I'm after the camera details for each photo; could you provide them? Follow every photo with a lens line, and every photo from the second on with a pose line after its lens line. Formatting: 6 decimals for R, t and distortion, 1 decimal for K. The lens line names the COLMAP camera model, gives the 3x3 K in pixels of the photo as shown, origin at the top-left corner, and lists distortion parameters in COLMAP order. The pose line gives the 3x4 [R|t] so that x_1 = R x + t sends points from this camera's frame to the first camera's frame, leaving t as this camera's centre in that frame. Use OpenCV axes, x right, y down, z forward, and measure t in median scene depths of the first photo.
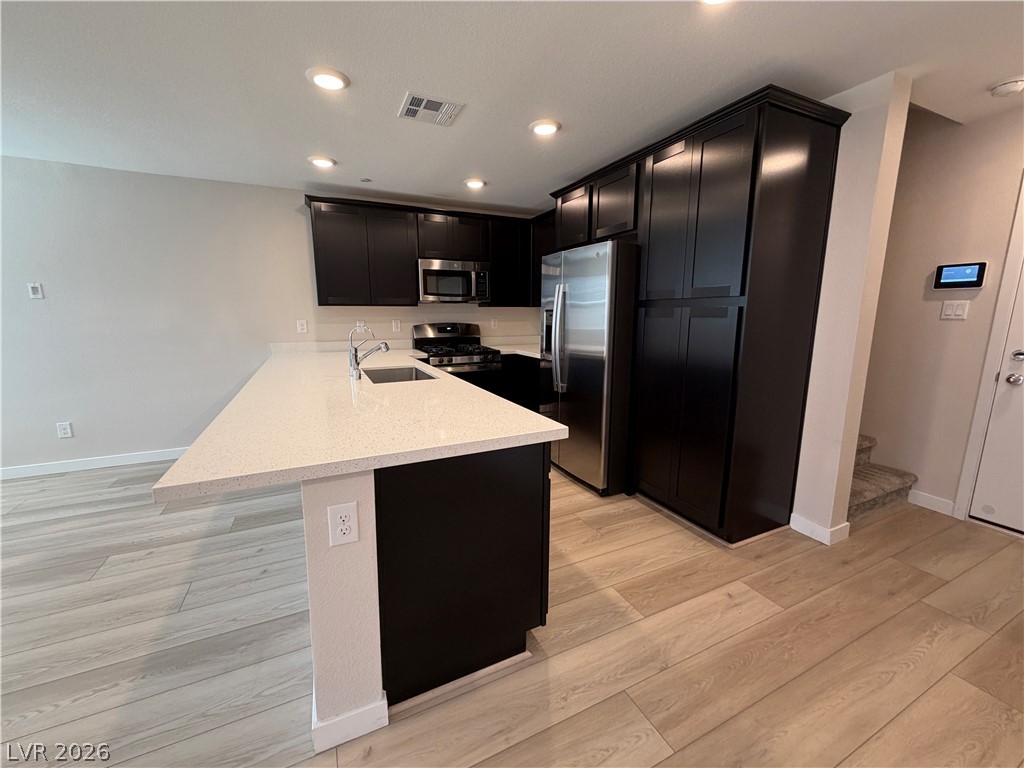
lens RADIAL K [[410.3, 0, 510.6], [0, 410.3, 384.0], [0, 0, 1]] dist [-0.000537, -0.000225]
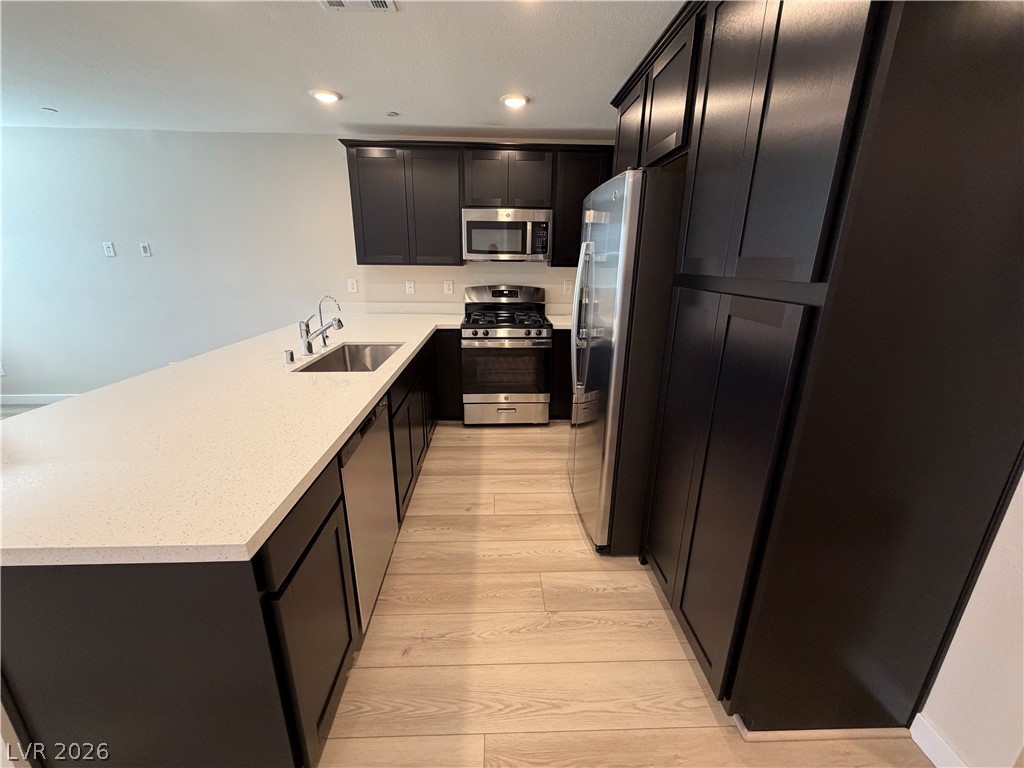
lens RADIAL K [[410.3, 0, 510.8], [0, 410.3, 382.9], [0, 0, 1]] dist [-0.000537, -0.000225]
pose [[0.916960, 0.125547, -0.378711, 0.253682], [-0.079848, 0.987744, 0.134114, -0.080752], [0.390907, -0.092737, 0.915746, 0.262137]]
